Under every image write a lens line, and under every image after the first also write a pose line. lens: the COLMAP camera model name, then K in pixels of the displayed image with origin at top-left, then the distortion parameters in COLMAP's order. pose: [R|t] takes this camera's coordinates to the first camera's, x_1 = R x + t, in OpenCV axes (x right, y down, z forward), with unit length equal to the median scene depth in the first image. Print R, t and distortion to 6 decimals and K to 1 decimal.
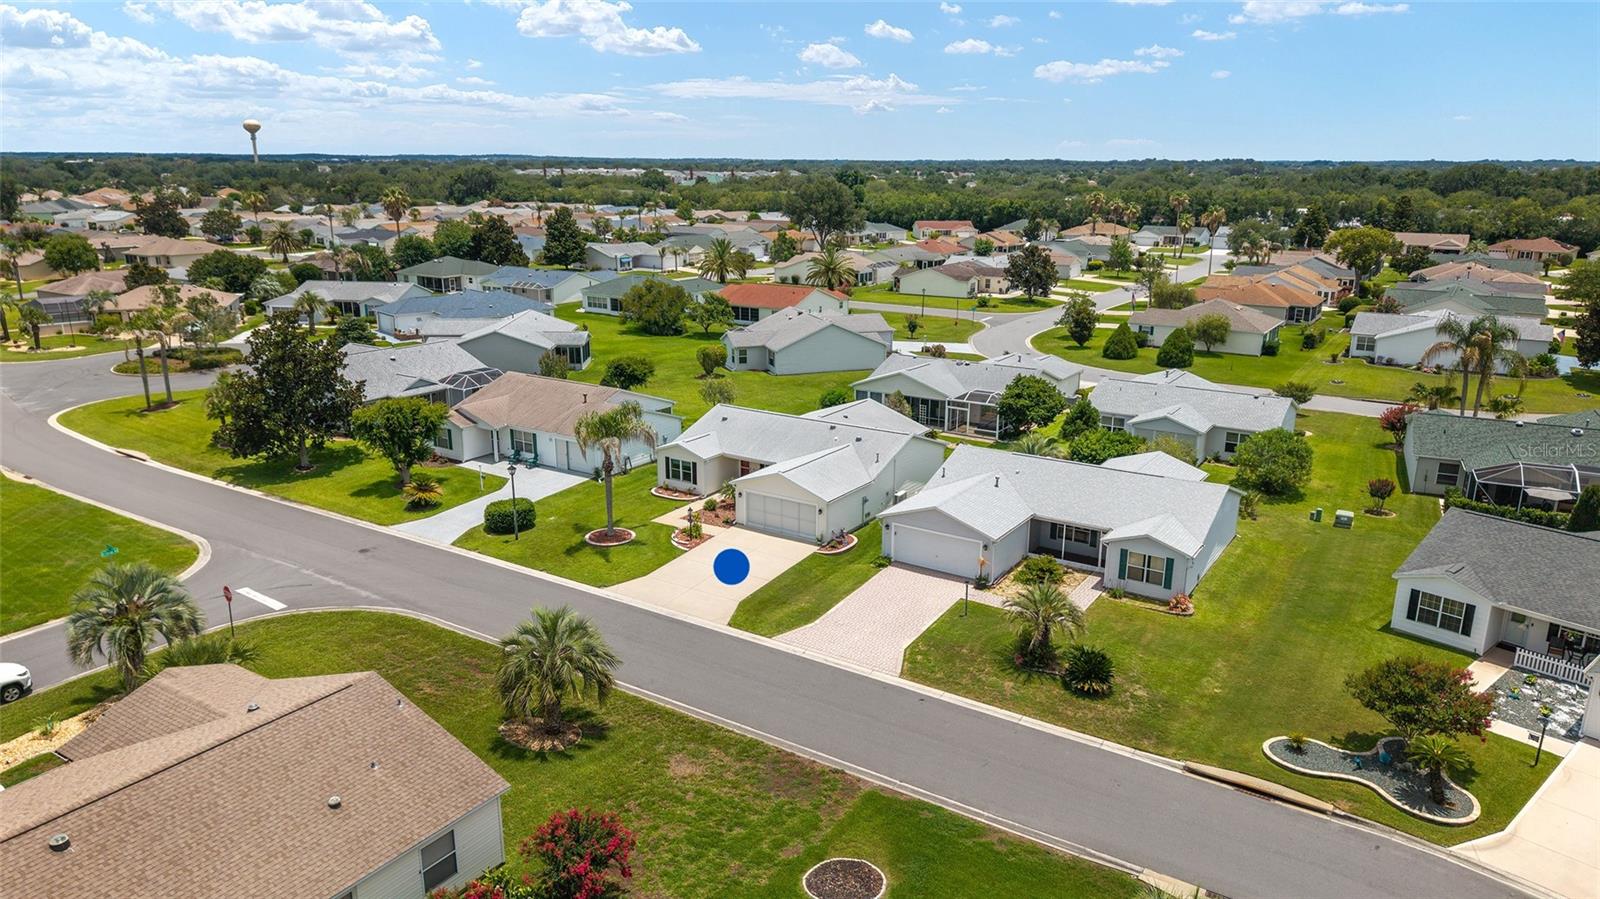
lens RADIAL K [[1062.3, 0, 800.0], [0, 1062.3, 449.5], [0, 0, 1]] dist [0.052820, -0.062768]
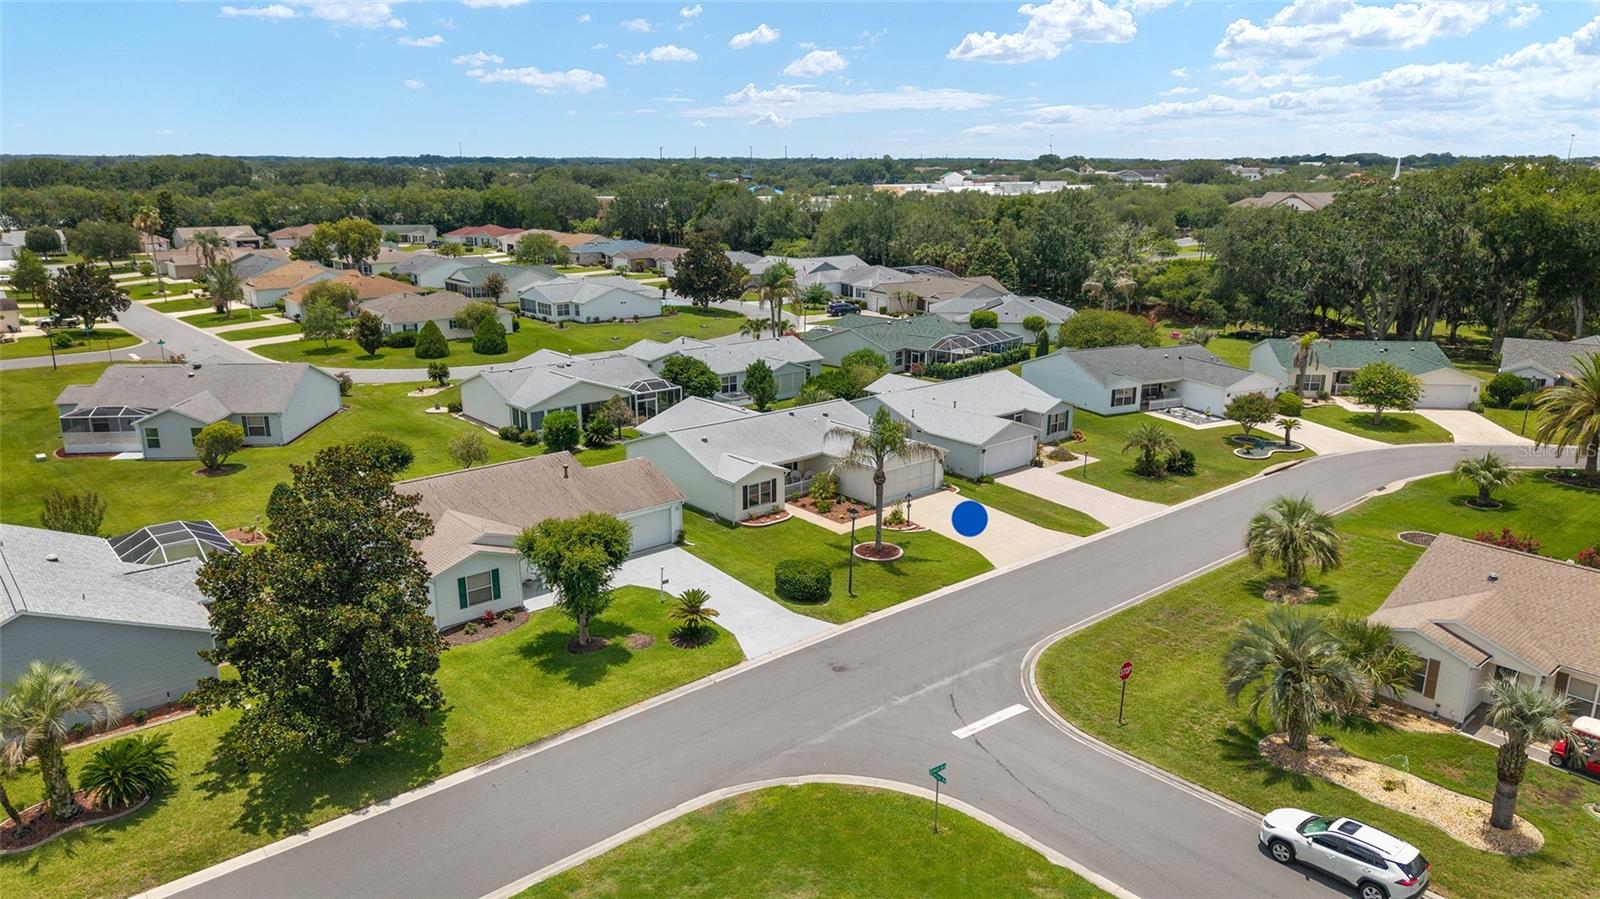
lens RADIAL K [[1062.3, 0, 800.0], [0, 1062.3, 449.5], [0, 0, 1]] dist [0.052820, -0.062768]
pose [[0.272695, -0.251797, 0.928566, -1.003475], [0.246919, 0.951134, 0.185403, -0.189071], [-0.929875, 0.178723, 0.321543, 0.696746]]
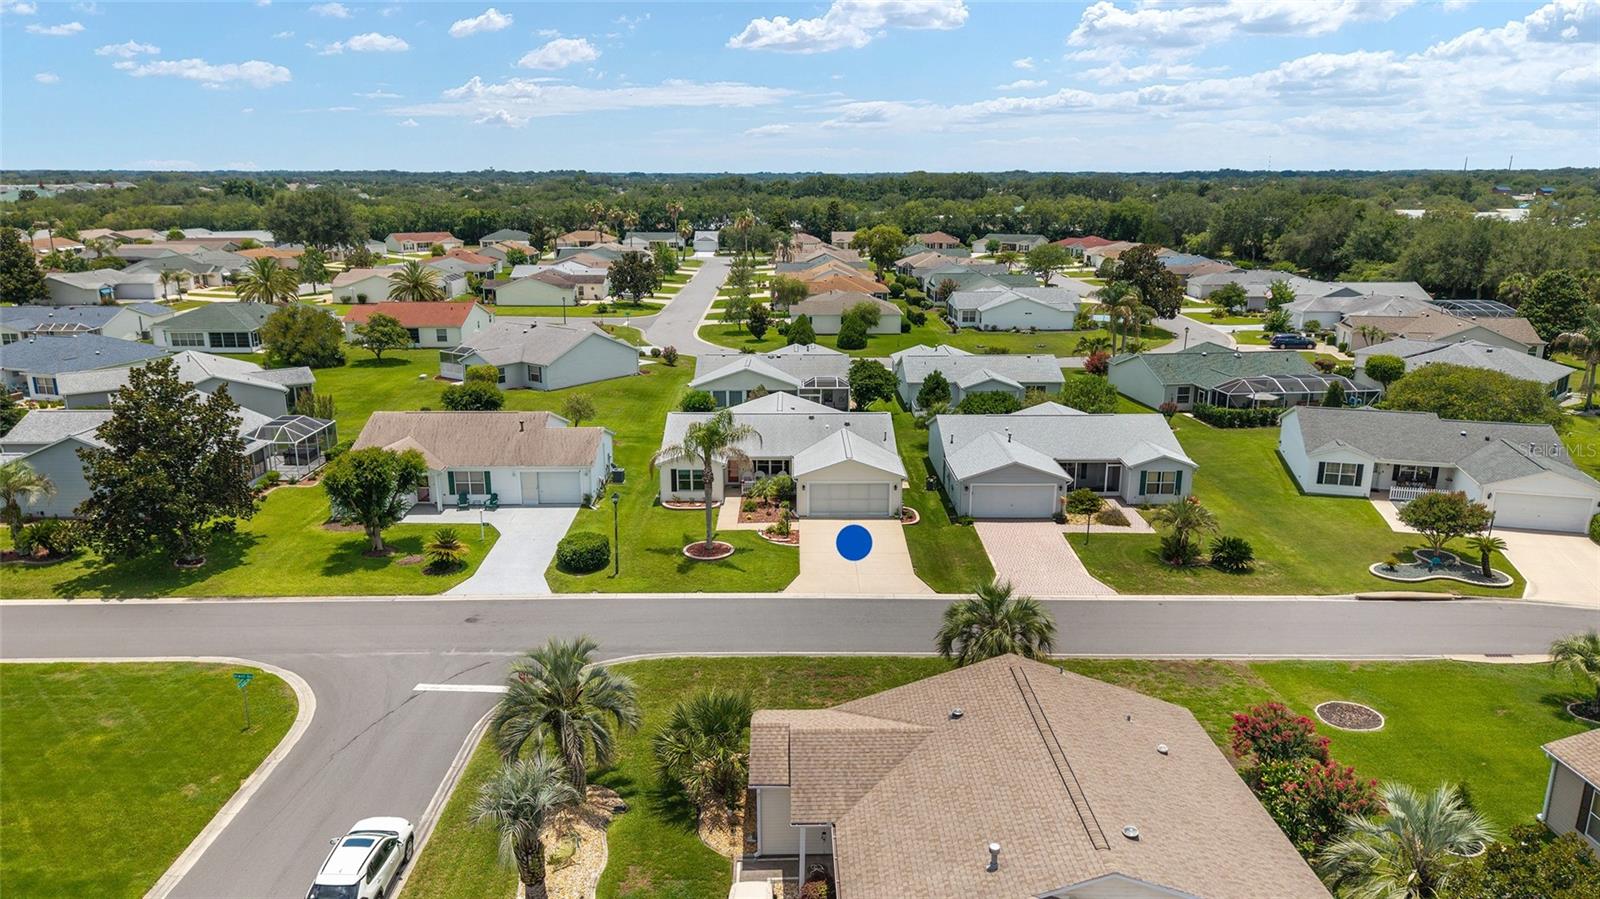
lens RADIAL K [[1062.3, 0, 800.0], [0, 1062.3, 449.5], [0, 0, 1]] dist [0.052820, -0.062768]
pose [[0.830280, -0.141778, 0.539013, -0.582537], [0.147186, 0.988548, 0.033301, -0.027404], [-0.537561, 0.051686, 0.841639, 0.125984]]
